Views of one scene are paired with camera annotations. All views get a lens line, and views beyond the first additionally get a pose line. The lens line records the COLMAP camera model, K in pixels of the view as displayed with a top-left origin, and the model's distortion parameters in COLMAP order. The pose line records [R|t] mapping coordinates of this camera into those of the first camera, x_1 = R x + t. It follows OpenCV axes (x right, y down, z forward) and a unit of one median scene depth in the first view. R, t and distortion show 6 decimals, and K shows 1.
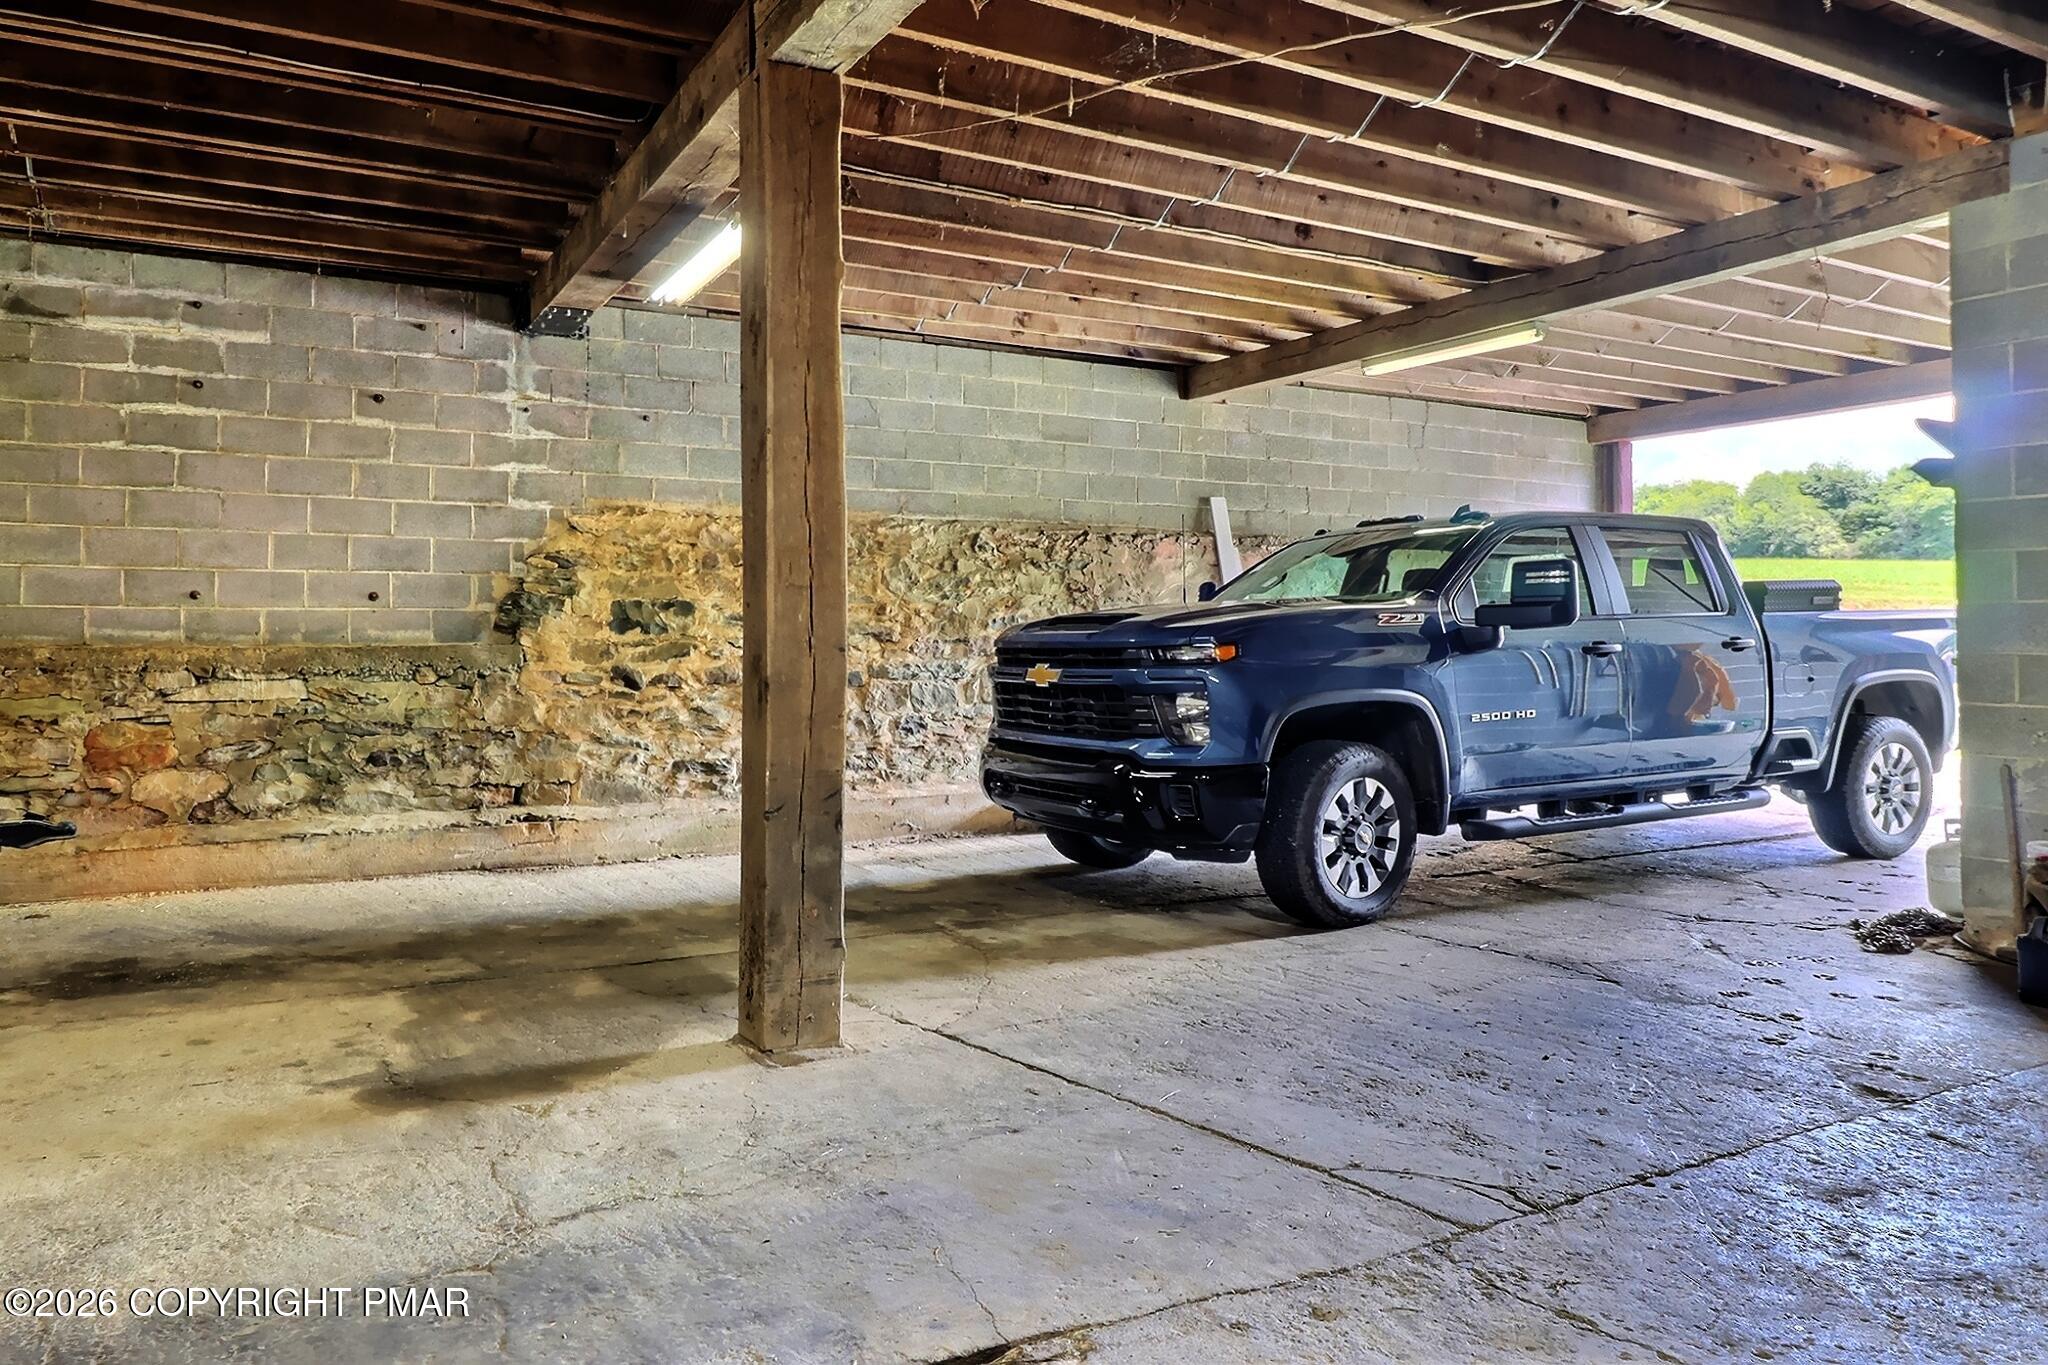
lens RADIAL K [[1451.4, 0, 1015.4], [0, 1451.4, 616.5], [0, 0, 1]] dist [-0.006154, -0.001569]
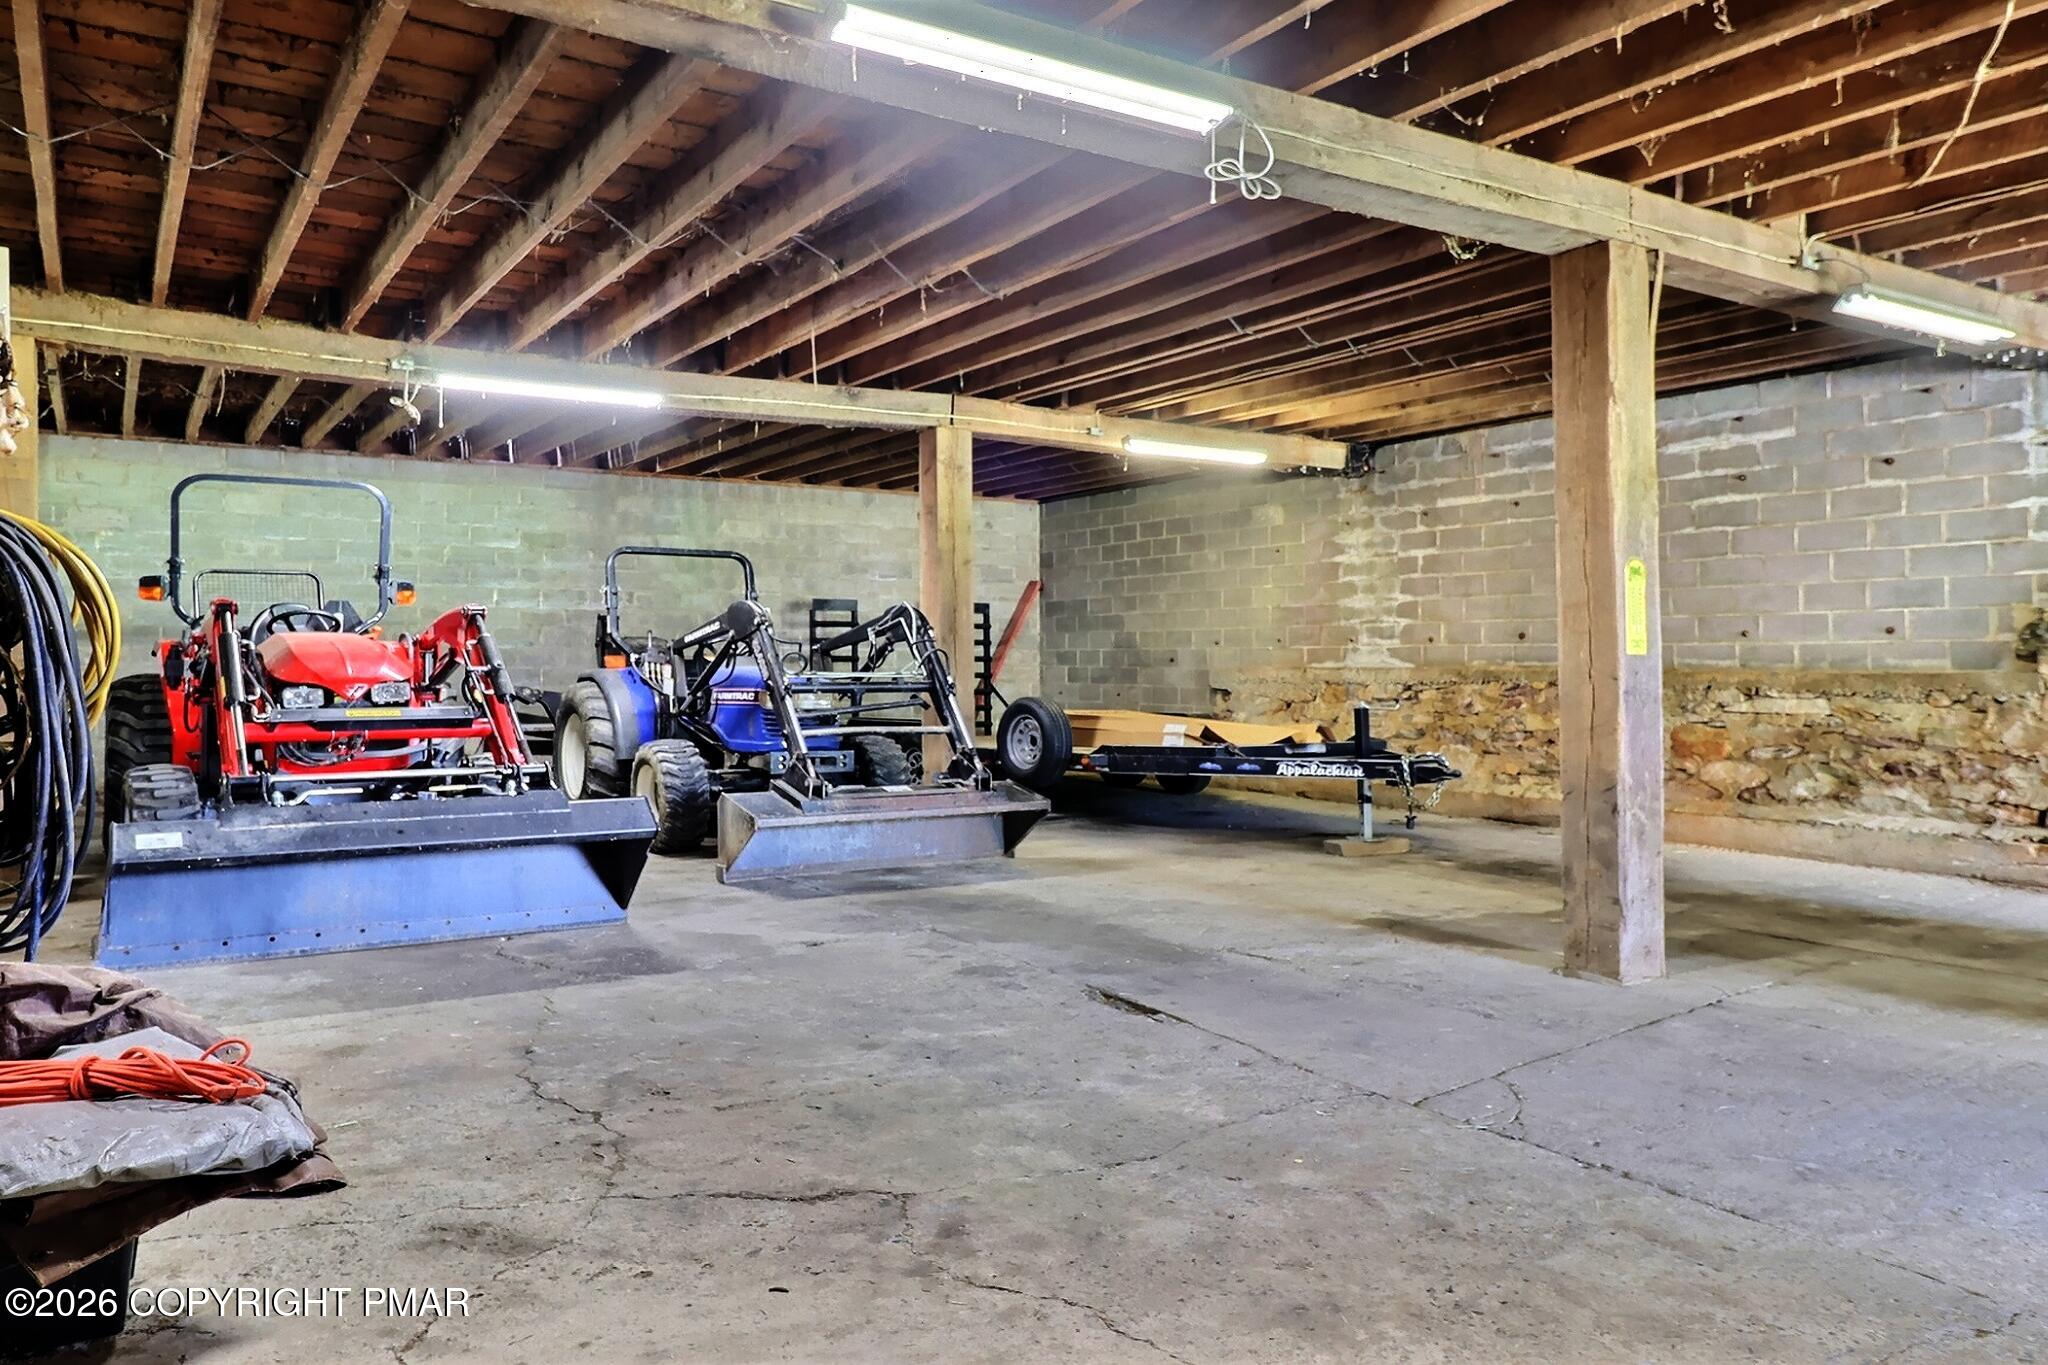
lens RADIAL K [[1451.4, 0, 1022.5], [0, 1451.4, 676.2], [0, 0, 1]] dist [-0.006154, -0.001569]
pose [[0.054277, 0.012502, -0.998448, 0.704955], [0.015645, 0.999788, 0.013369, -0.003476], [0.998403, -0.016347, 0.054070, 0.238548]]
